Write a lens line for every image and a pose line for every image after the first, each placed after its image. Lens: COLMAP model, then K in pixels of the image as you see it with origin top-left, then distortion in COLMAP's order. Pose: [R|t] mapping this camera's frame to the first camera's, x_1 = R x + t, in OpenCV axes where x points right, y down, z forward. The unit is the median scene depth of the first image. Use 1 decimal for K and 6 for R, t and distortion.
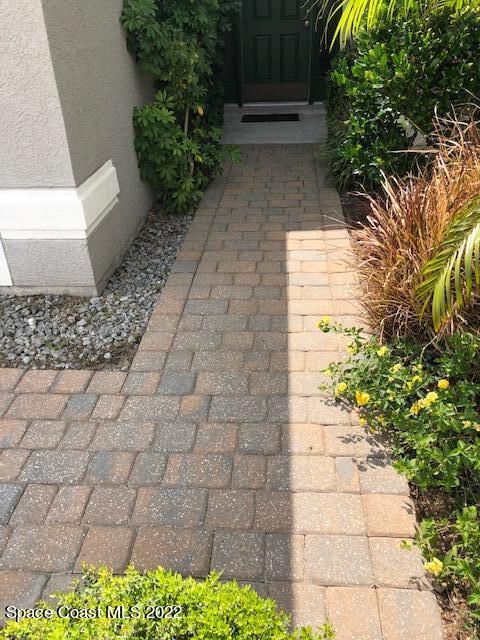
lens RADIAL K [[531.7, 0, 241.7], [0, 531.7, 319.9], [0, 0, 1]] dist [0.017552, 0.006368]
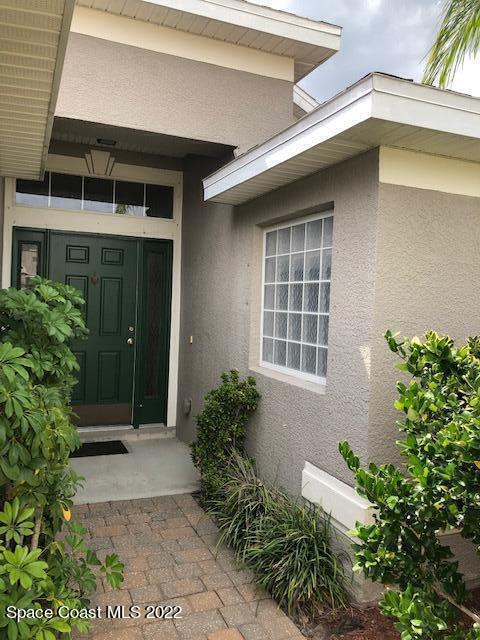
lens RADIAL K [[531.7, 0, 240.2], [0, 531.7, 317.3], [0, 0, 1]] dist [0.017552, 0.006368]
pose [[0.890797, 0.053005, 0.451299, -0.105418], [0.171149, 0.880895, -0.441285, -0.176592], [-0.420937, 0.470335, 0.775627, 0.240510]]
